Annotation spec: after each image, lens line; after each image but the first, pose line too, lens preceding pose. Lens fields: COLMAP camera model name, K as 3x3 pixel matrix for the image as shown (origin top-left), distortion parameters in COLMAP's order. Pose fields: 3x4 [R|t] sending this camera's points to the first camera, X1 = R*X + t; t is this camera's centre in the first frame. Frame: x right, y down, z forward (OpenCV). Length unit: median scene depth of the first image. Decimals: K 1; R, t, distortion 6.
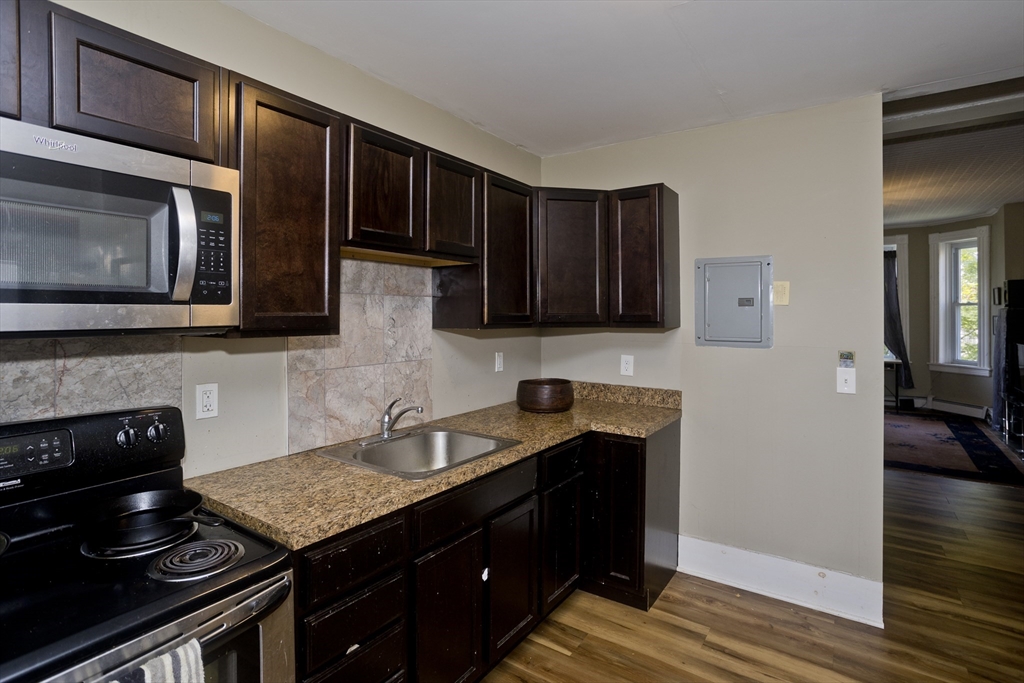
lens RADIAL K [[513.4, 0, 518.1], [0, 513.4, 320.4], [0, 0, 1]] dist [-0.056023, 0.026254]
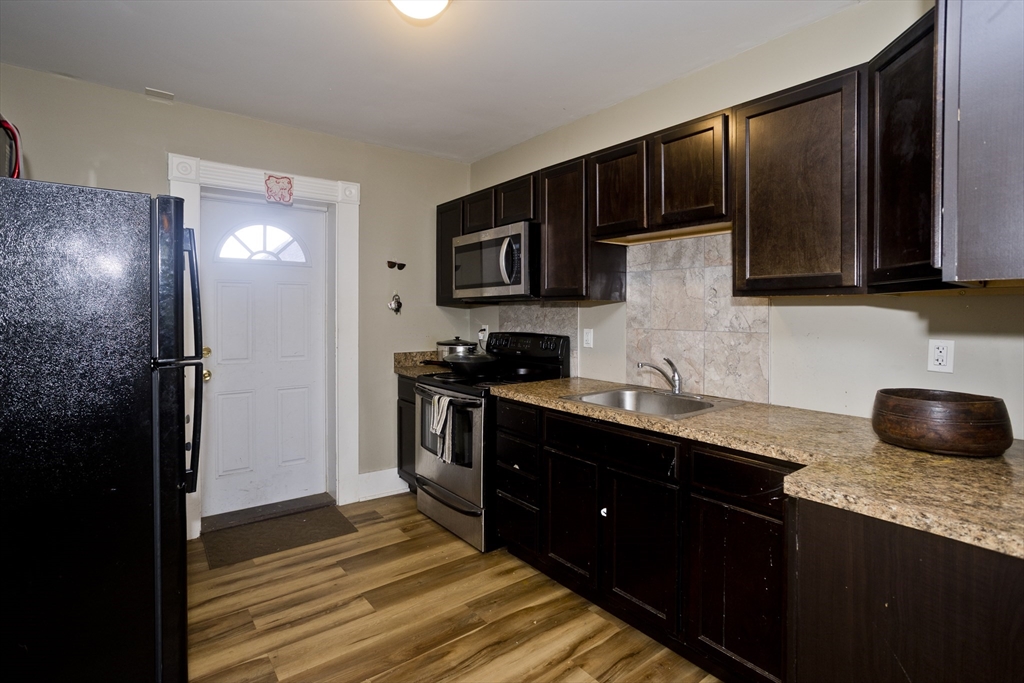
lens RADIAL K [[497.8, 0, 492.4], [0, 497.8, 314.9], [0, 0, 1]] dist [-0.049995, 0.024070]
pose [[-0.317873, 0.003365, -0.948127, 0.827434], [-0.014892, 0.999853, 0.008541, 0.046314], [0.948016, 0.016834, -0.317776, 0.868585]]
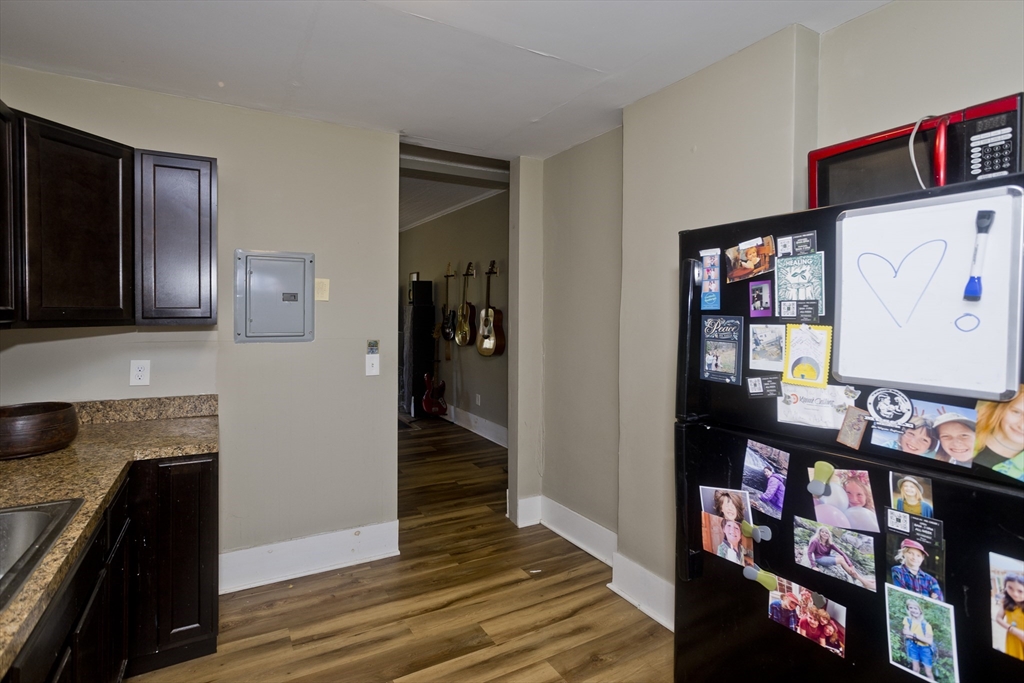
lens RADIAL K [[500.5, 0, 501.1], [0, 500.5, 327.3], [0, 0, 1]] dist [-0.051172, 0.031346]
pose [[0.445123, -0.026249, 0.895085, -0.282658], [0.005770, 0.999634, 0.026446, 0.000522], [-0.895451, -0.006607, 0.445112, 0.204848]]
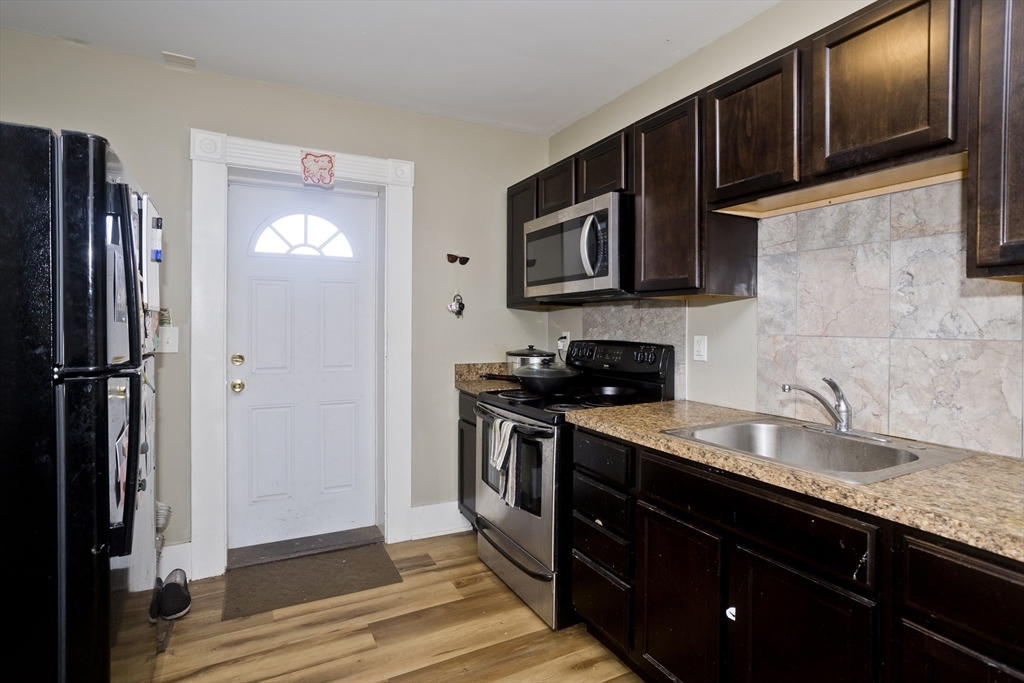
lens RADIAL K [[500.5, 0, 501.1], [0, 500.5, 327.3], [0, 0, 1]] dist [-0.051172, 0.031346]
pose [[-0.474012, 0.002013, -0.880516, 0.563652], [-0.017468, 0.999779, 0.011689, 0.068179], [0.880345, 0.020922, -0.473873, 0.812754]]
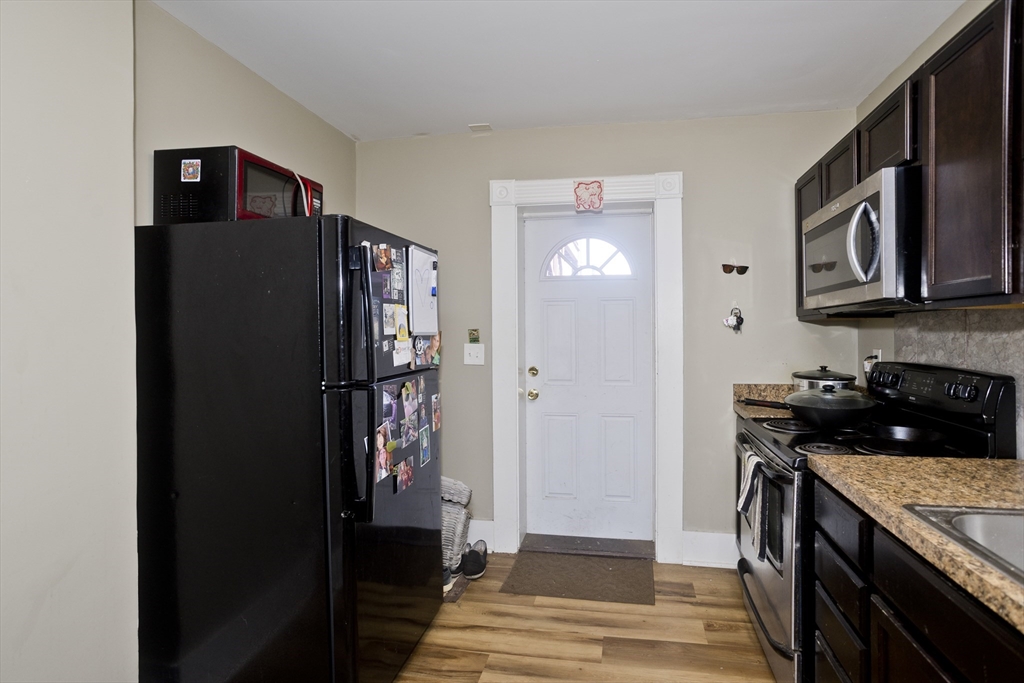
lens RADIAL K [[495.1, 0, 566.7], [0, 495.1, 335.6], [0, 0, 1]] dist [-0.044695, 0.023517]
pose [[-0.897141, 0.008616, -0.441661, 0.356922], [-0.001257, 0.999756, 0.022057, 0.042512], [0.441743, 0.020344, -0.896911, 0.956281]]
